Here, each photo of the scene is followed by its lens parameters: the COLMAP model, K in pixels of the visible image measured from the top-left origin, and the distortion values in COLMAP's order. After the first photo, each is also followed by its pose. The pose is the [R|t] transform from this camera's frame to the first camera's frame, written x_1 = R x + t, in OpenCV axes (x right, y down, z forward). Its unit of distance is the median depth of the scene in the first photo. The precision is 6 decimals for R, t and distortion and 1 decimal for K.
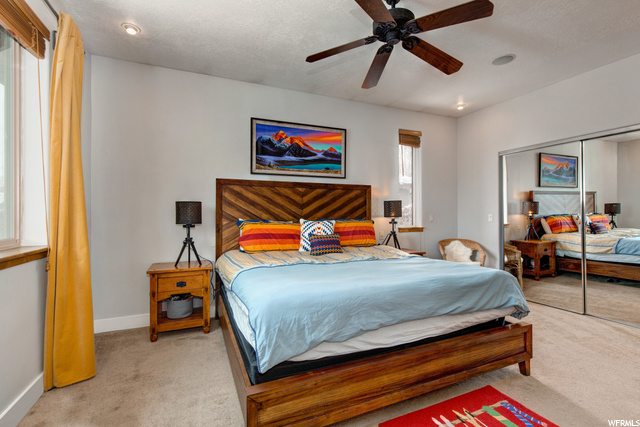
lens RADIAL K [[301.9, 0, 335.3], [0, 301.9, 207.8], [0, 0, 1]] dist [-0.001515, -0.000660]
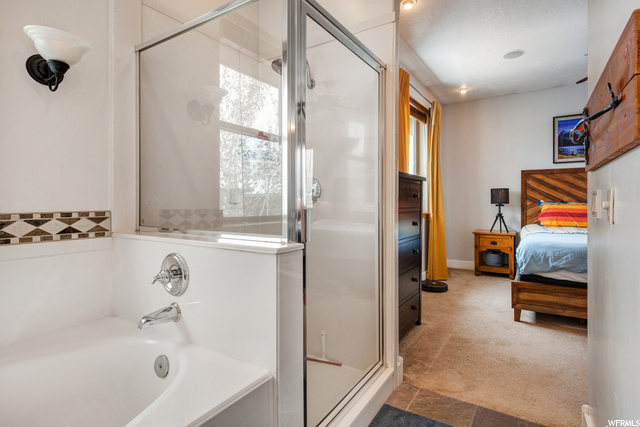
lens RADIAL K [[301.9, 0, 335.3], [0, 301.9, 207.8], [0, 0, 1]] dist [-0.001515, -0.000660]
pose [[0.531946, 0.021605, -0.846502, 0.302647], [0.018248, 0.999150, 0.036968, 0.004629], [0.846581, -0.035113, 0.531100, -0.415509]]
